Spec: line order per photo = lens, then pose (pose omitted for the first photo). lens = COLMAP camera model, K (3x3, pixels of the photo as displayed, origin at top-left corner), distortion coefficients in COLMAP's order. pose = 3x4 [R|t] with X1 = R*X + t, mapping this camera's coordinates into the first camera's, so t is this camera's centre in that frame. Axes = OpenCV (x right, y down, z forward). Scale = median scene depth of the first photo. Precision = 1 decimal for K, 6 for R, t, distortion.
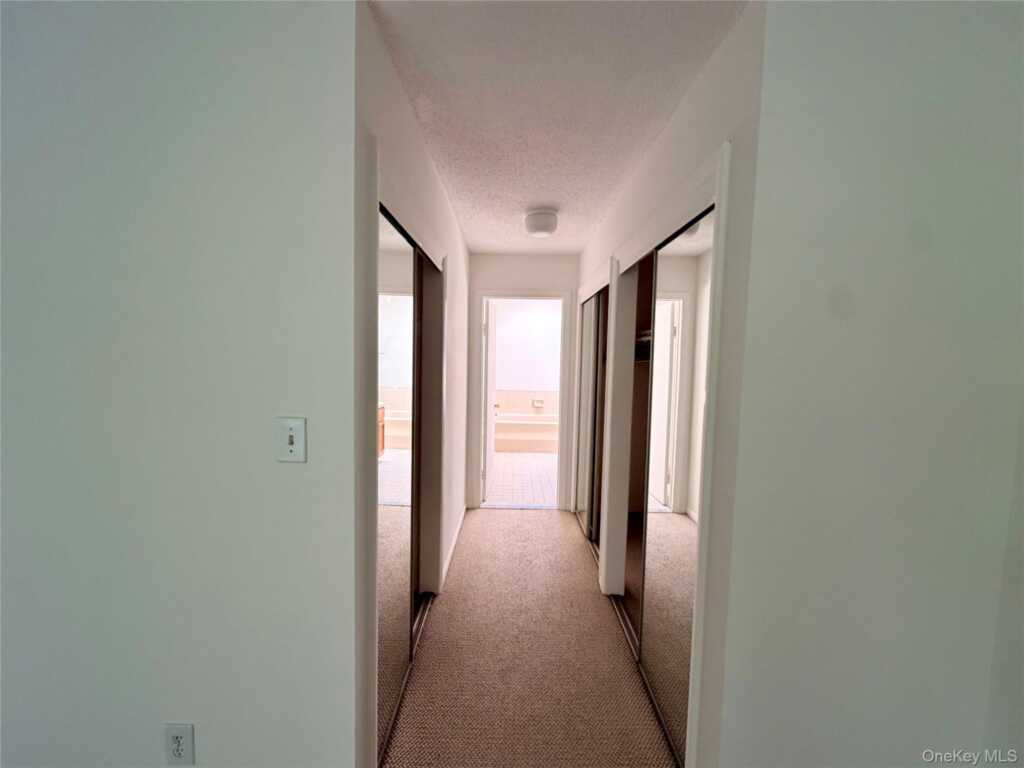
lens RADIAL K [[433.7, 0, 512.0], [0, 433.7, 384.0], [0, 0, 1]] dist [0.002895, 0.000416]
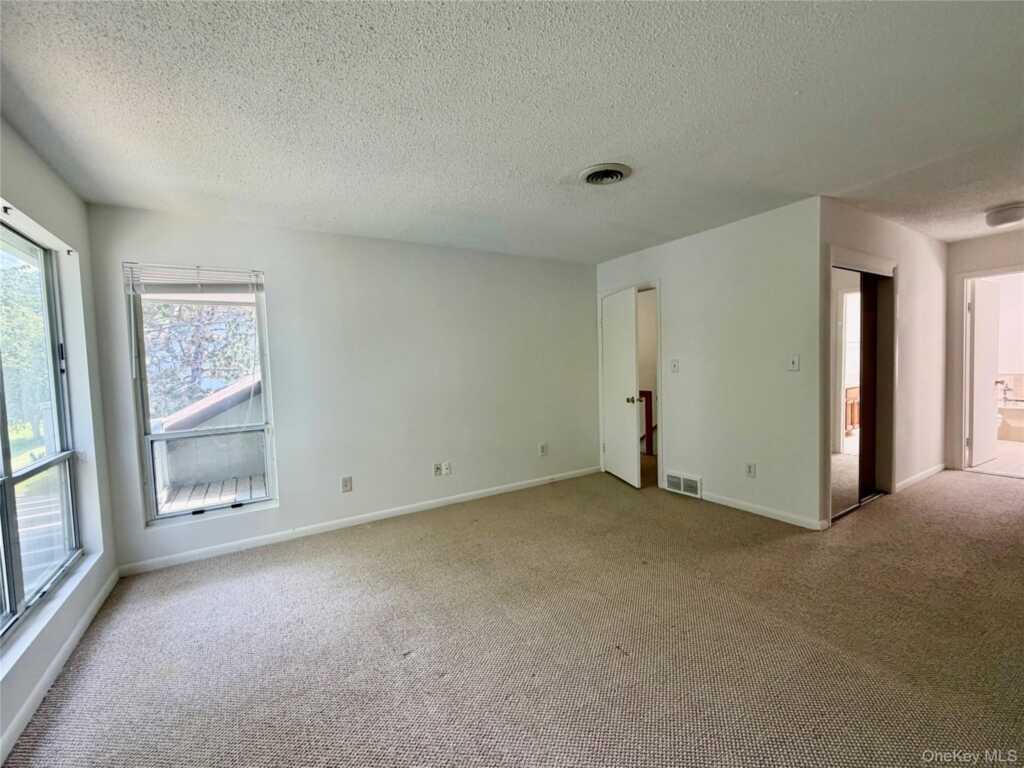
lens RADIAL K [[433.7, 0, 512.0], [0, 433.7, 384.0], [0, 0, 1]] dist [0.002895, 0.000416]
pose [[0.538506, -0.002560, -0.842618, 0.244026], [-0.005184, 0.999966, -0.006351, 0.079899], [0.842606, 0.007789, 0.538475, -0.567200]]
